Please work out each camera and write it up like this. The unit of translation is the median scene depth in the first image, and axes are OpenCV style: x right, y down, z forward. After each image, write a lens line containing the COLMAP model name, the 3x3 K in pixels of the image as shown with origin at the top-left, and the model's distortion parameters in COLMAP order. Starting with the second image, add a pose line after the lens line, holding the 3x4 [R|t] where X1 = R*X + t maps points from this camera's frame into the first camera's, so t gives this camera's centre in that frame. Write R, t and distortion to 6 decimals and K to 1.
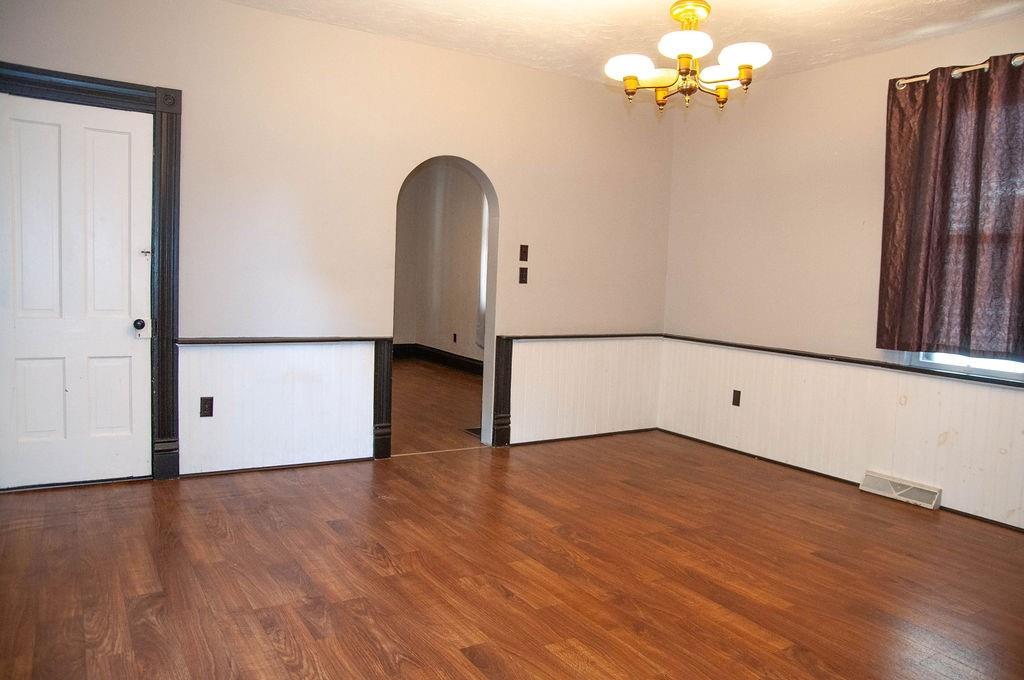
lens RADIAL K [[727.1, 0, 513.6], [0, 727.1, 339.9], [0, 0, 1]] dist [-0.006227, 0.005517]
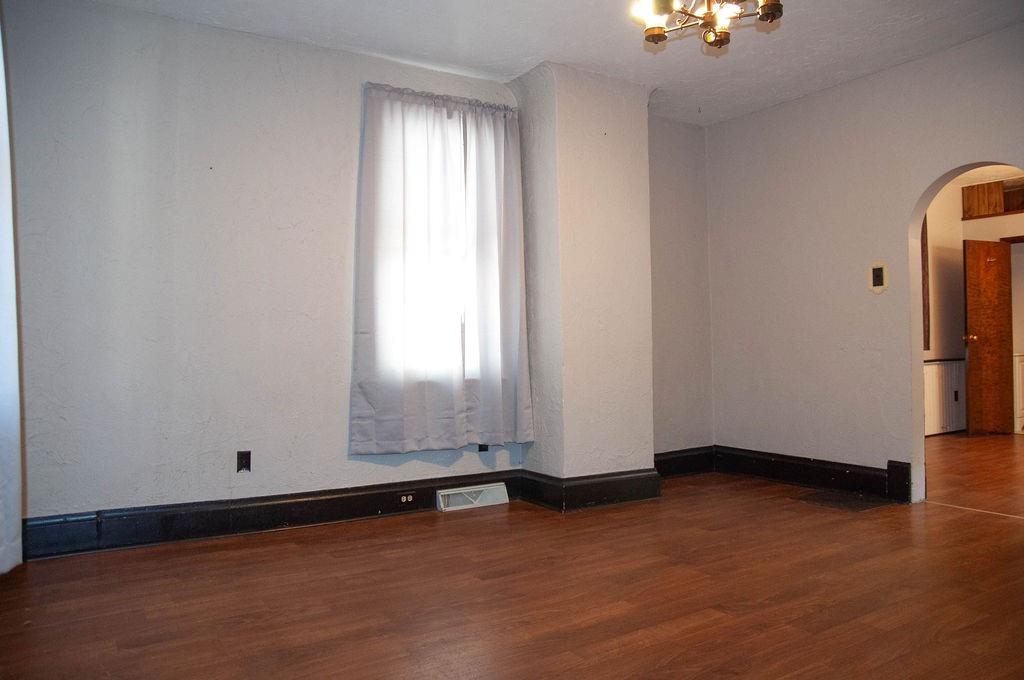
lens RADIAL K [[727.1, 0, 507.3], [0, 727.1, 340.1], [0, 0, 1]] dist [-0.006227, 0.005517]
pose [[0.005535, -0.056729, 0.998374, -0.750495], [0.088012, 0.994543, 0.056023, -0.115352], [-0.996104, 0.087559, 0.010498, 1.220018]]
